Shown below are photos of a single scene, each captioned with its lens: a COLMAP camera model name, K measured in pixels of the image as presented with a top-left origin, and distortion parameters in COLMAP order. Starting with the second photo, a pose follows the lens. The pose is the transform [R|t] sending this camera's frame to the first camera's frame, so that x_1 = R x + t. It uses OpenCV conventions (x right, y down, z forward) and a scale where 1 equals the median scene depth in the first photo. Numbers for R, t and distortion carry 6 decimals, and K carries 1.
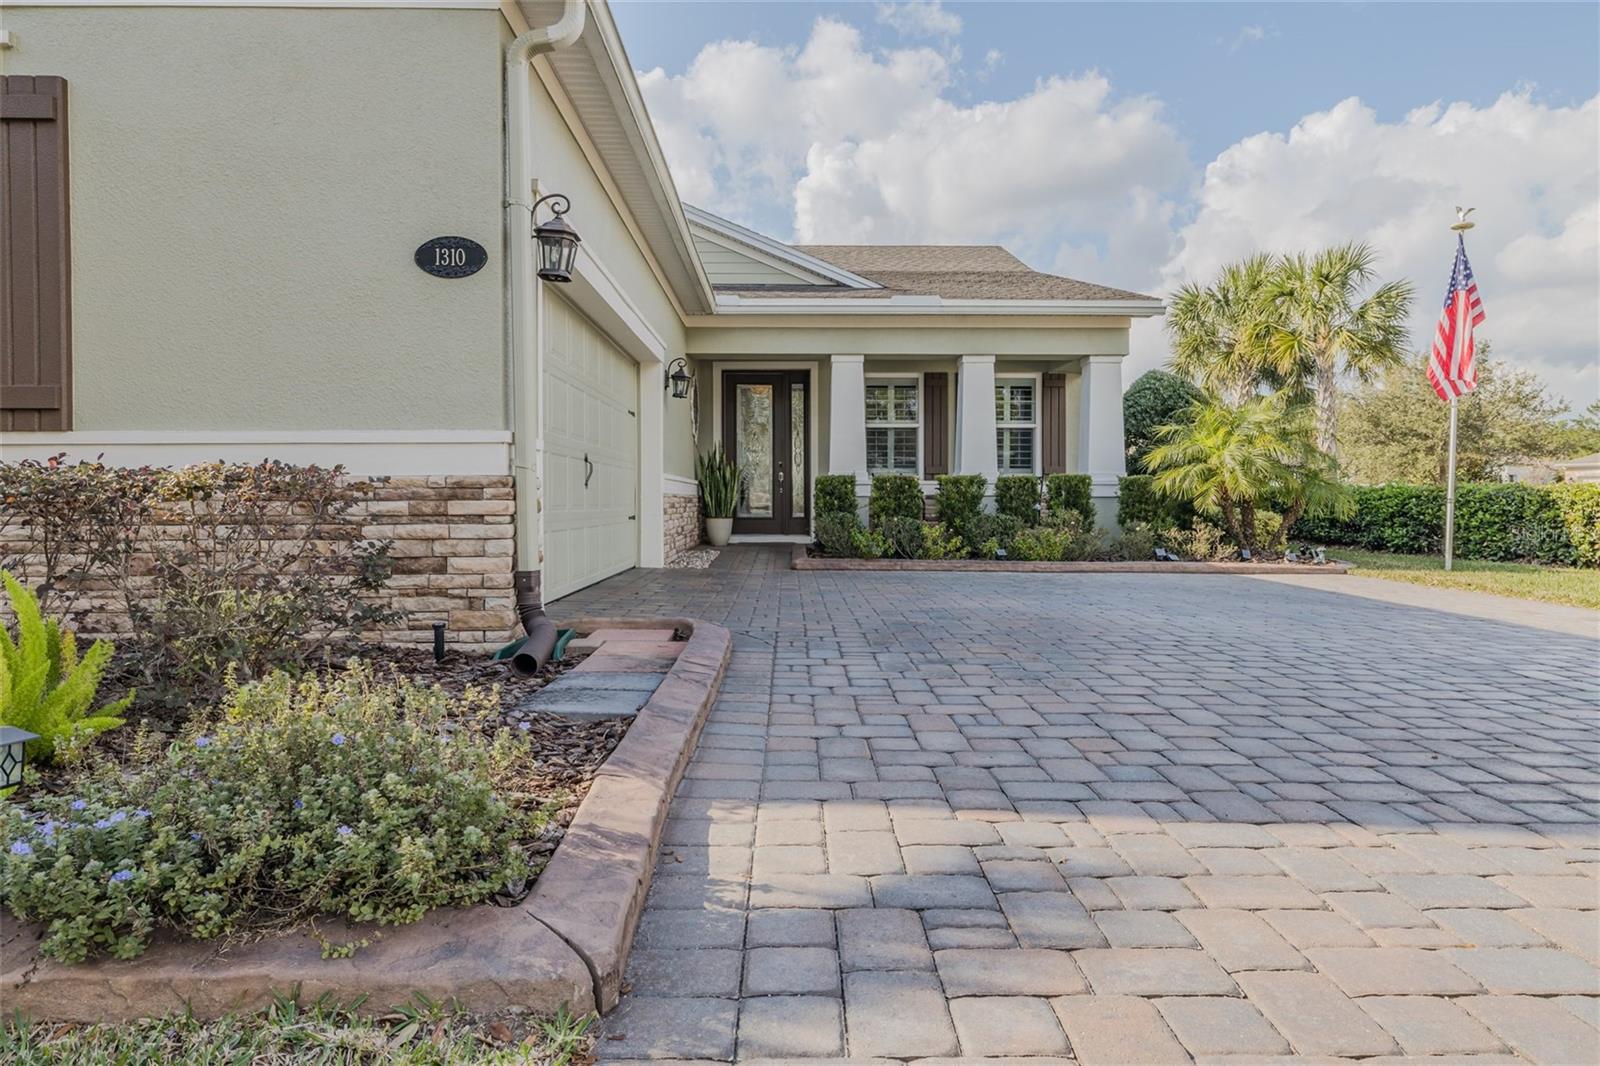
lens RADIAL K [[952.9, 0, 810.0], [0, 952.9, 518.0], [0, 0, 1]] dist [0.000558, 0.001952]
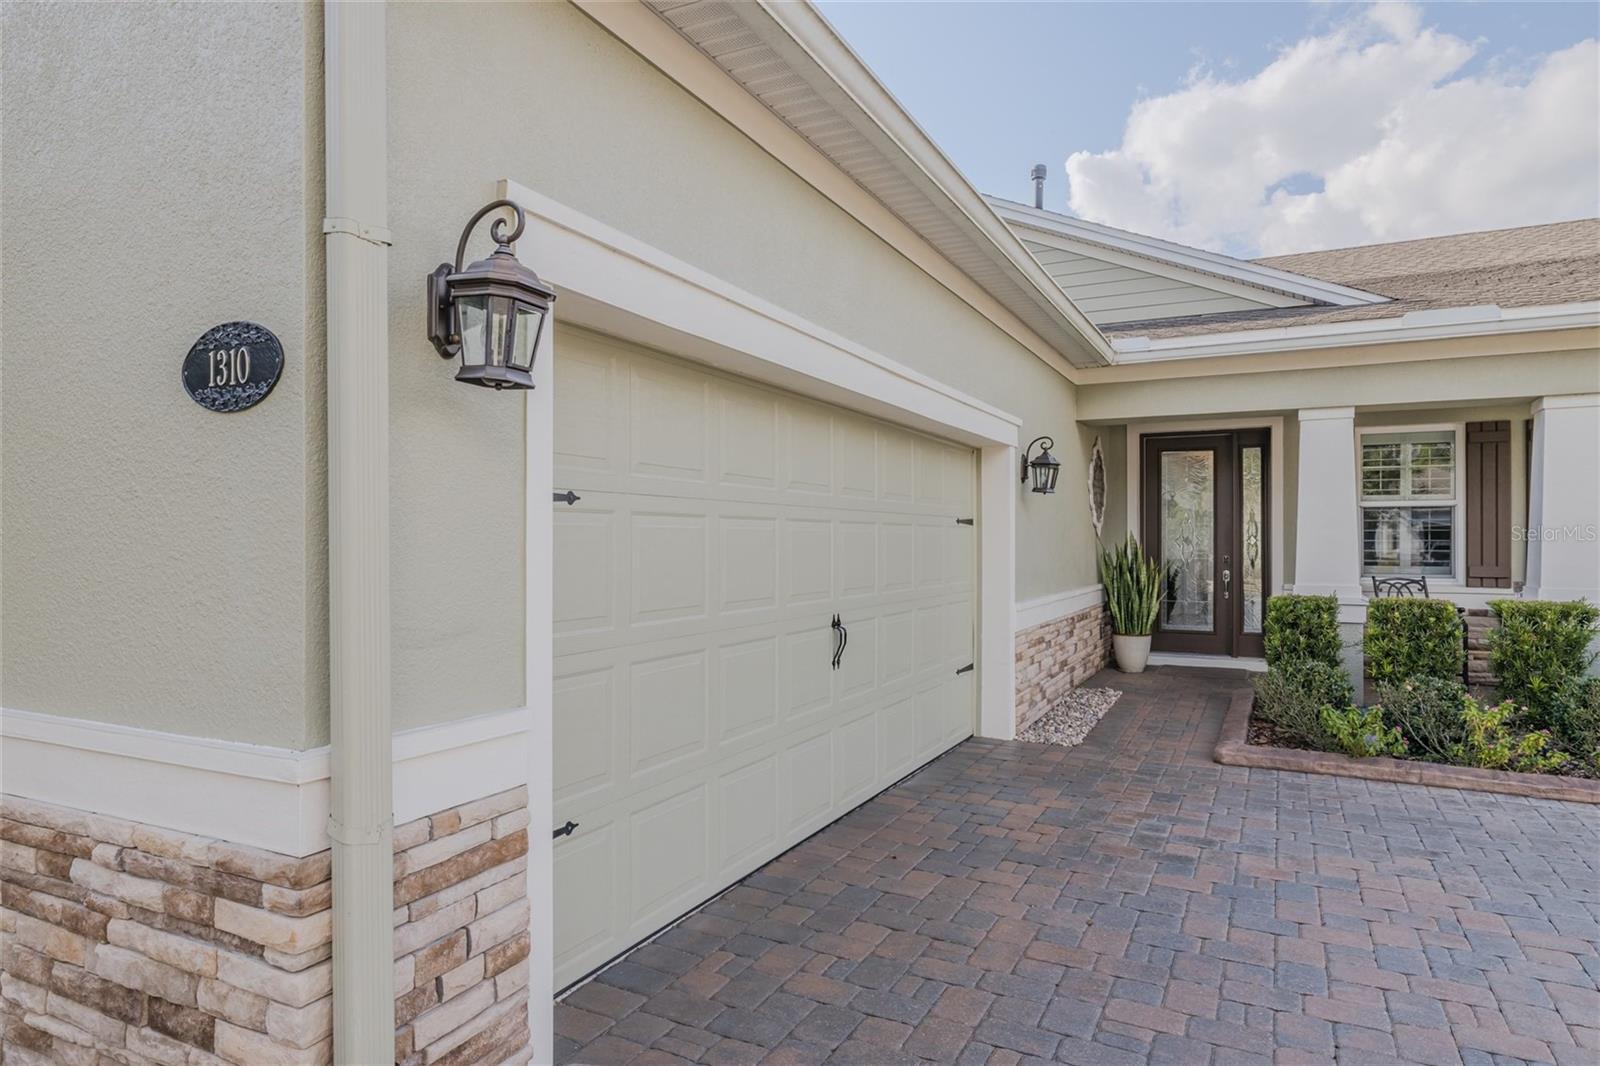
lens RADIAL K [[952.9, 0, 798.6], [0, 952.9, 532.5], [0, 0, 1]] dist [0.000558, 0.001952]
pose [[0.882116, 0.000114, -0.471033, 0.030320], [-0.013942, 0.999568, -0.025867, -0.067074], [0.470826, 0.029385, 0.881736, 0.261627]]
